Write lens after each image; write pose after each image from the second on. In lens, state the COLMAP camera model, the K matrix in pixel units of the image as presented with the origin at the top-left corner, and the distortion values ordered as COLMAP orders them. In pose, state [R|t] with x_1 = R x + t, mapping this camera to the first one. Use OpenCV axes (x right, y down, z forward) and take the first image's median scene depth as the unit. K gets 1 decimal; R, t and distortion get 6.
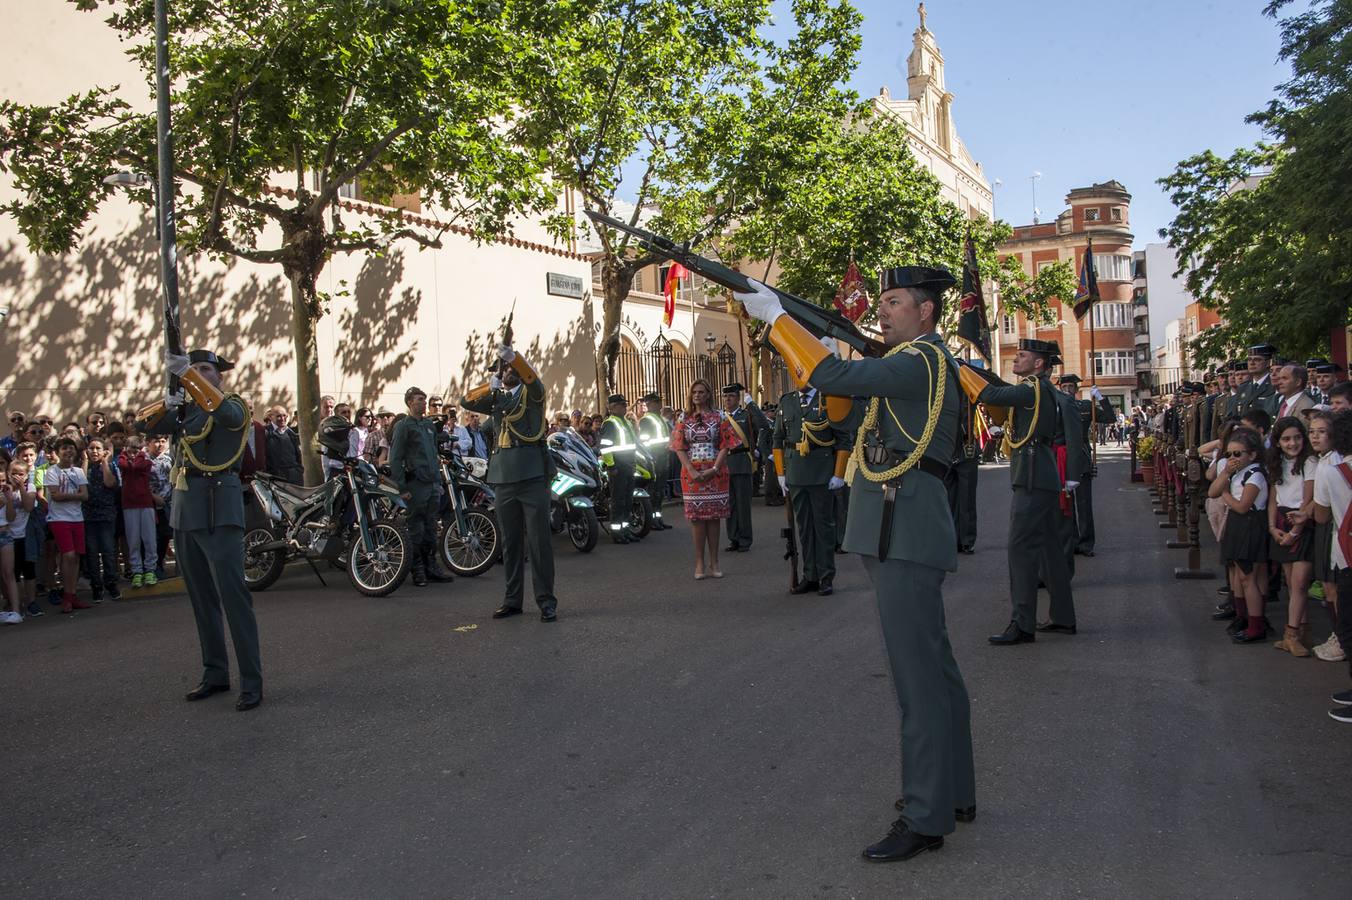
lens RADIAL K [[1088.7, 0, 676.0], [0, 1088.7, 450.0], [0, 0, 1]] dist [-0.118561, 0.011788]
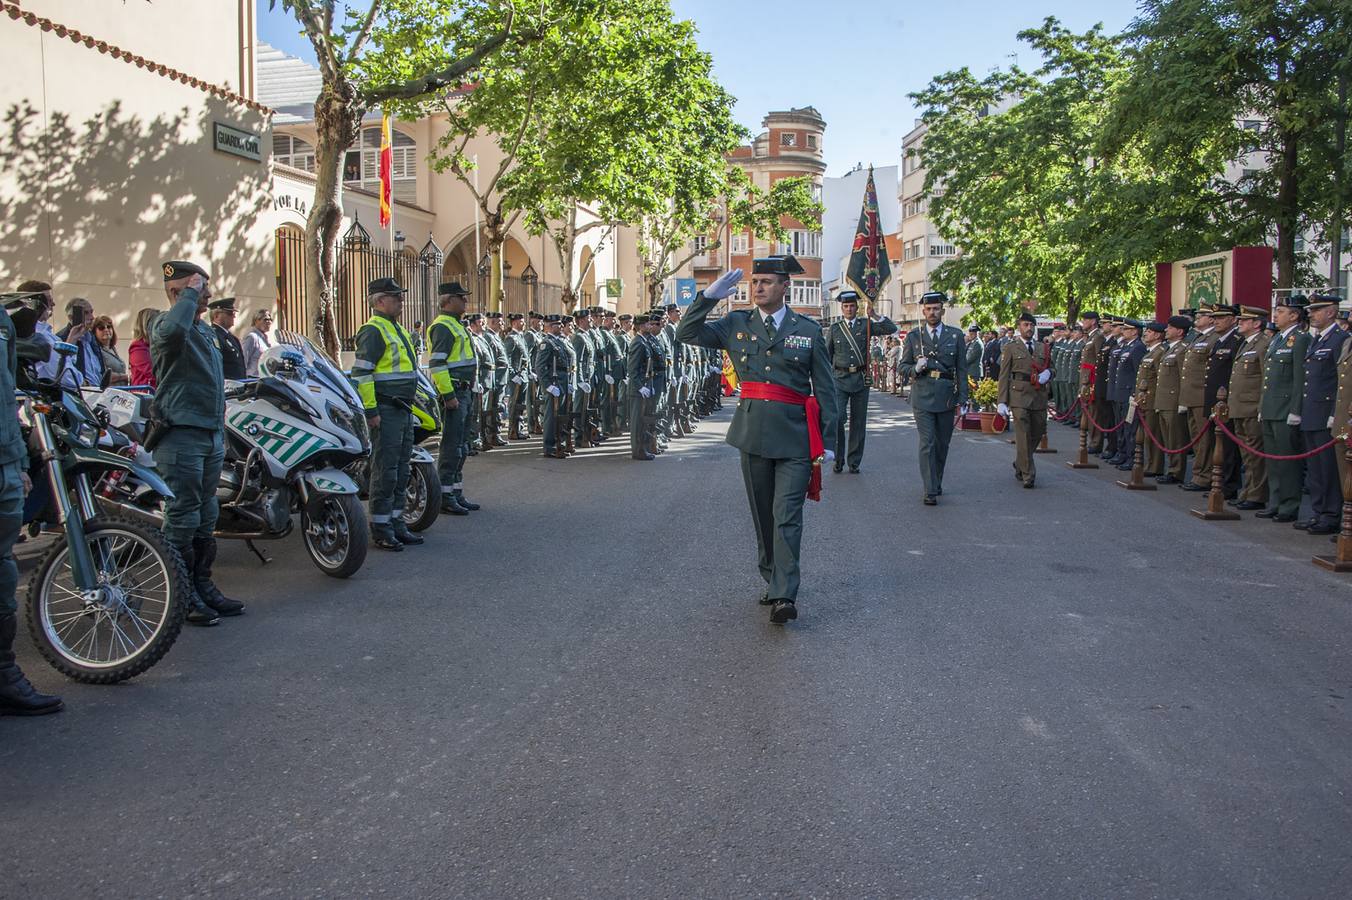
lens RADIAL K [[1088.7, 0, 676.0], [0, 1088.7, 450.0], [0, 0, 1]] dist [-0.118561, 0.011788]
pose [[0.950250, 0.010894, 0.311297, -0.044684], [-0.034087, 0.997023, 0.069161, -0.003782], [-0.309616, -0.076332, 0.947793, 0.230416]]
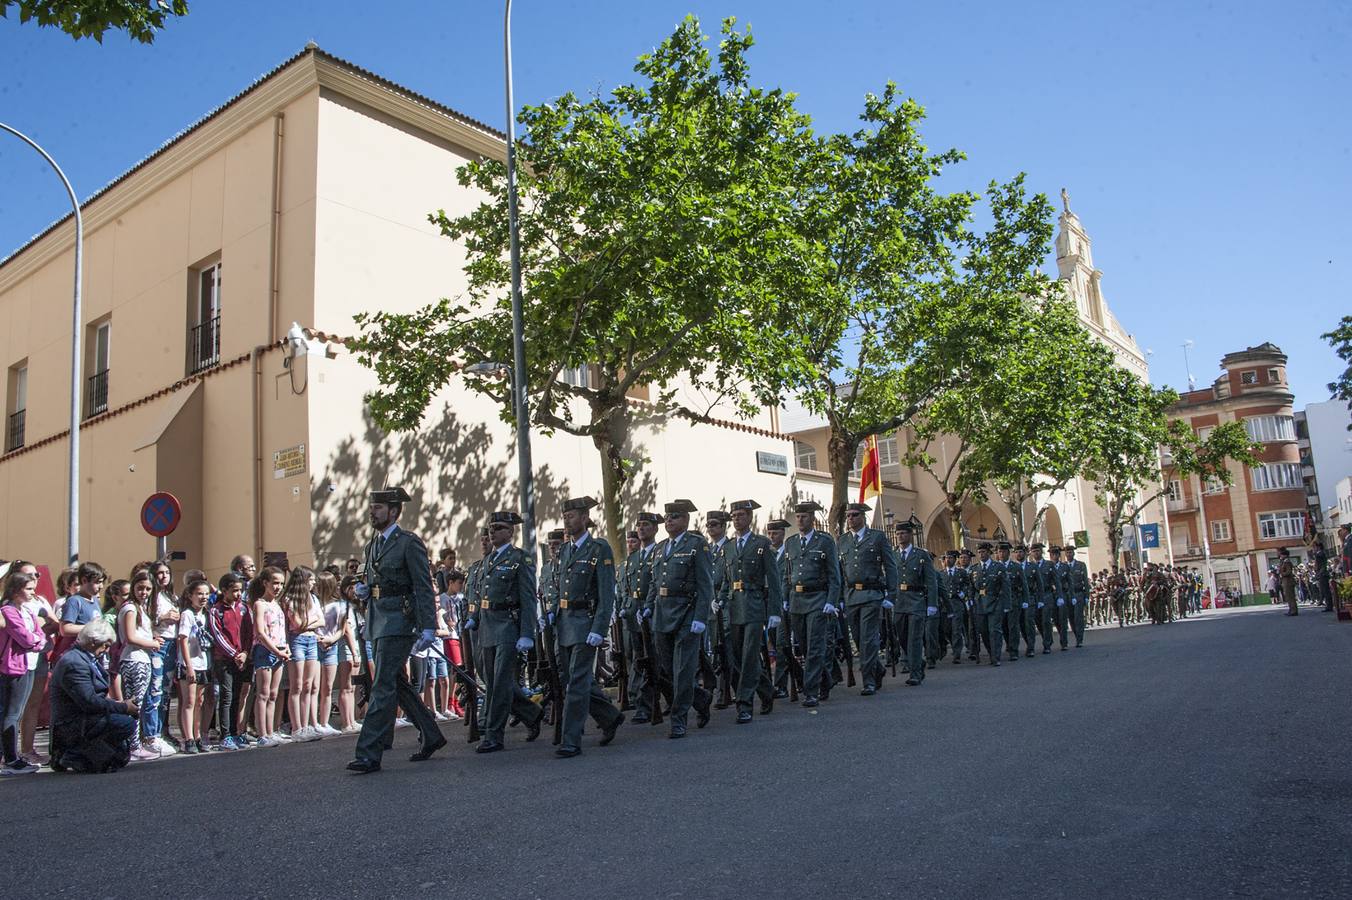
lens RADIAL K [[1072.9, 0, 634.4], [0, 1072.9, 444.5], [0, 0, 1]] dist [-0.183987, 0.099740]
pose [[0.983878, -0.043734, -0.173412, -0.056954], [0.011862, 0.983462, -0.180728, 0.024279], [0.178448, 0.175757, 0.968125, -0.071016]]
